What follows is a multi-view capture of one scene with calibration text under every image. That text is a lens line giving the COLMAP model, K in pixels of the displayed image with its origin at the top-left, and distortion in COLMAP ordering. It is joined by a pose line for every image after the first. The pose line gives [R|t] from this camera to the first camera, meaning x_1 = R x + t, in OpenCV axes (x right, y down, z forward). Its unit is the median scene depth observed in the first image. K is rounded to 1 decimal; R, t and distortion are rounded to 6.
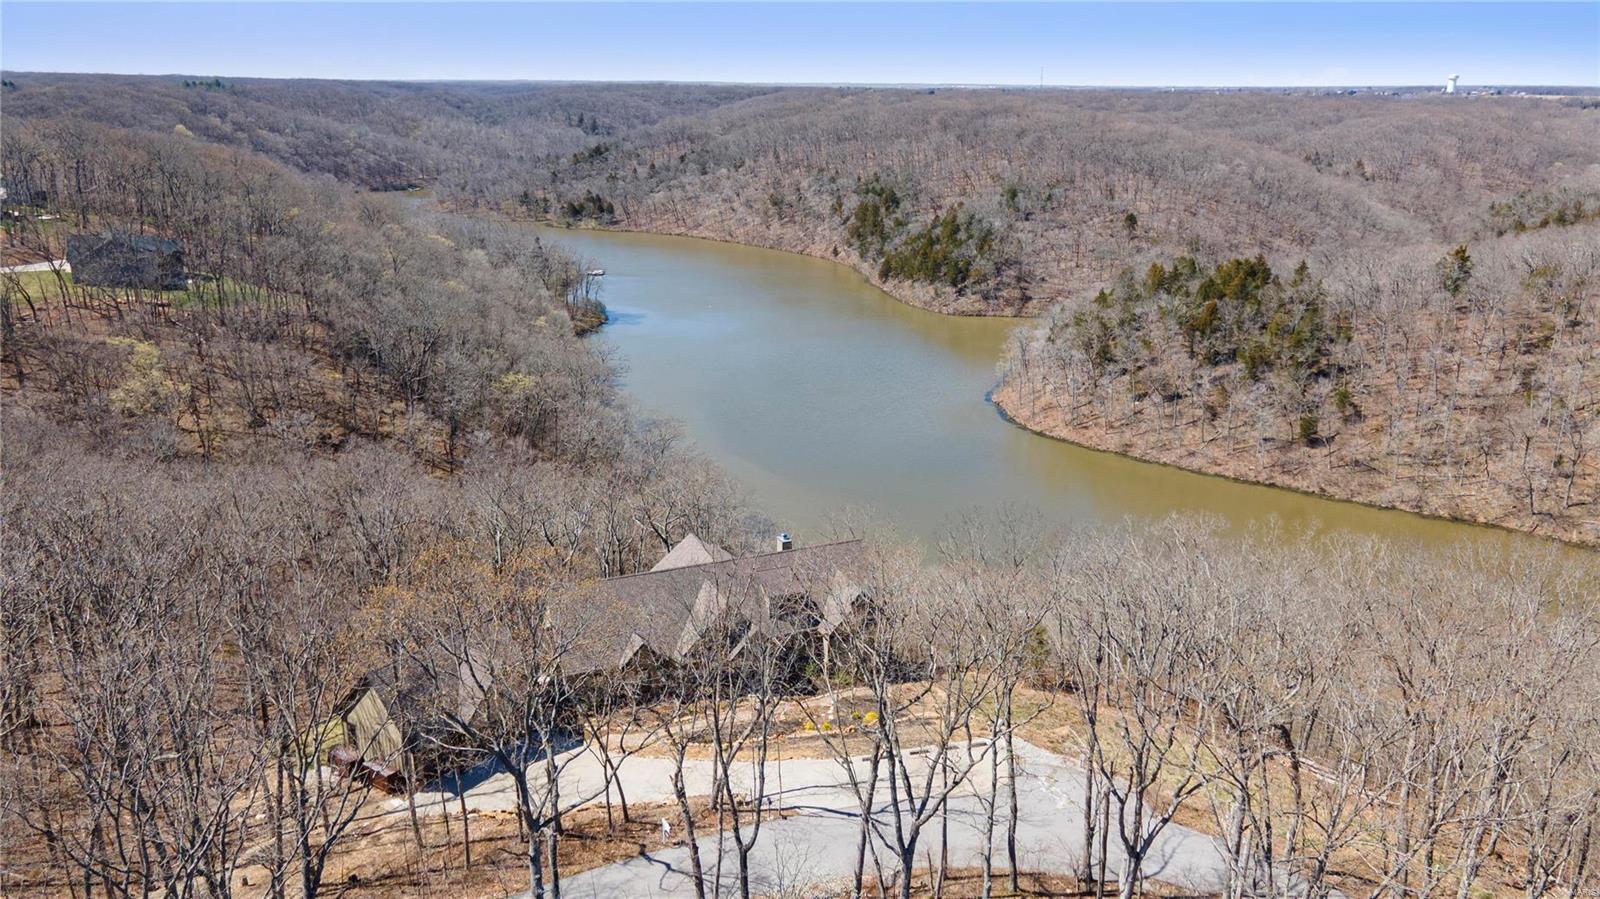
lens RADIAL K [[1145.5, 0, 800.0], [0, 1145.5, 449.5], [0, 0, 1]] dist [0.032276, 0.000037]
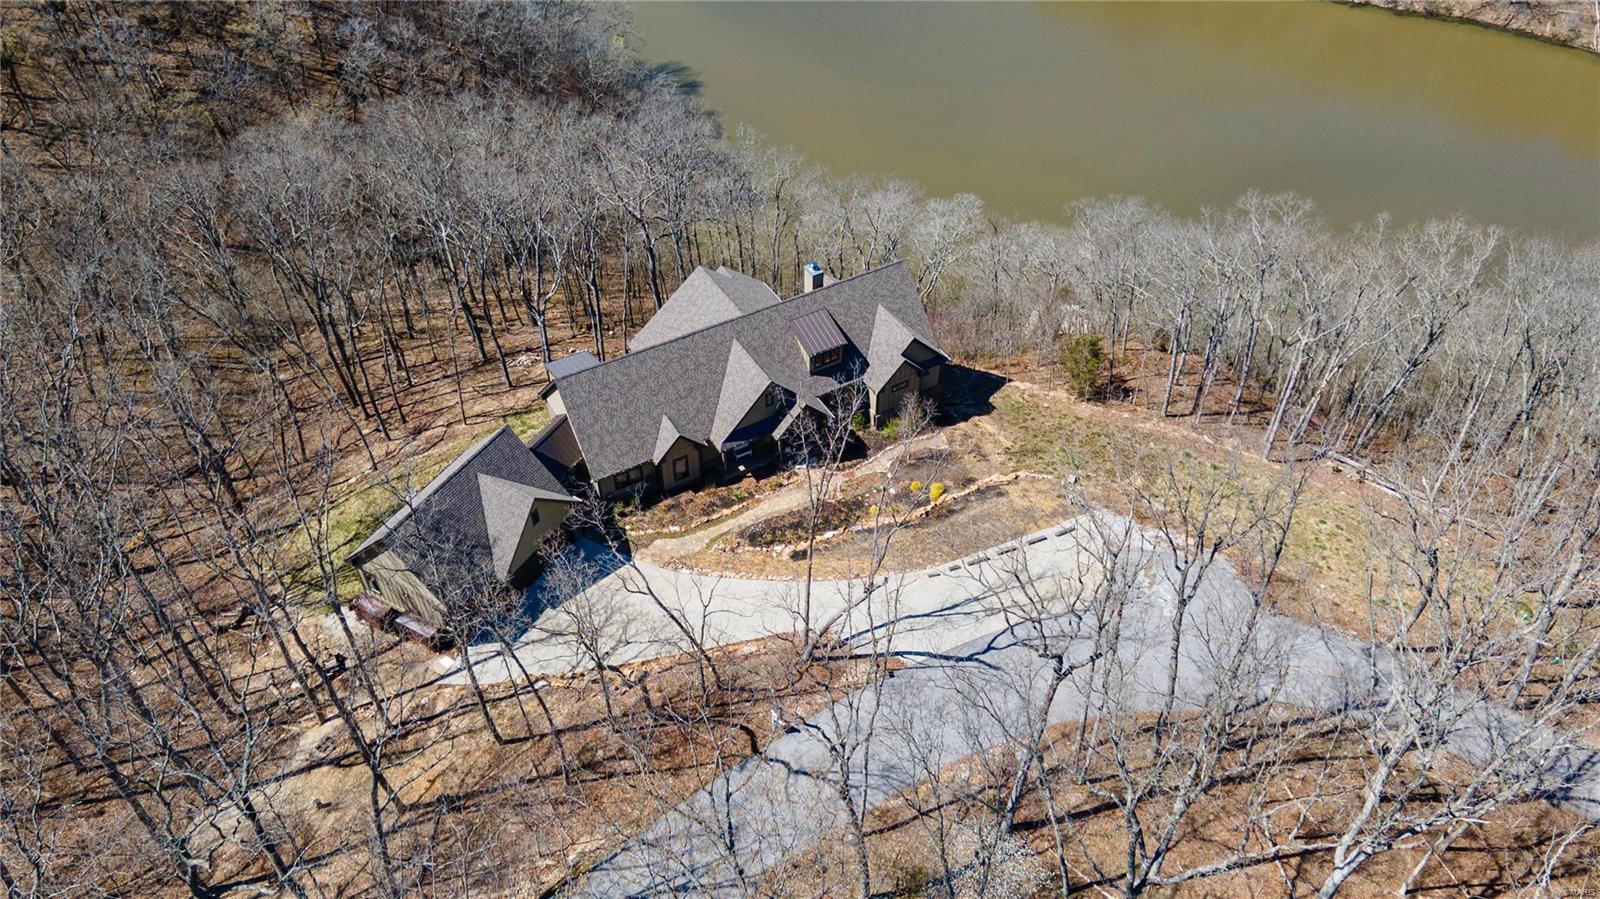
lens RADIAL K [[1145.5, 0, 800.0], [0, 1145.5, 449.5], [0, 0, 1]] dist [0.032276, 0.000037]
pose [[0.992737, -0.092537, 0.076884, -0.111629], [0.048189, 0.891394, 0.450661, -0.208480], [-0.110236, -0.443683, 0.889378, 0.208403]]
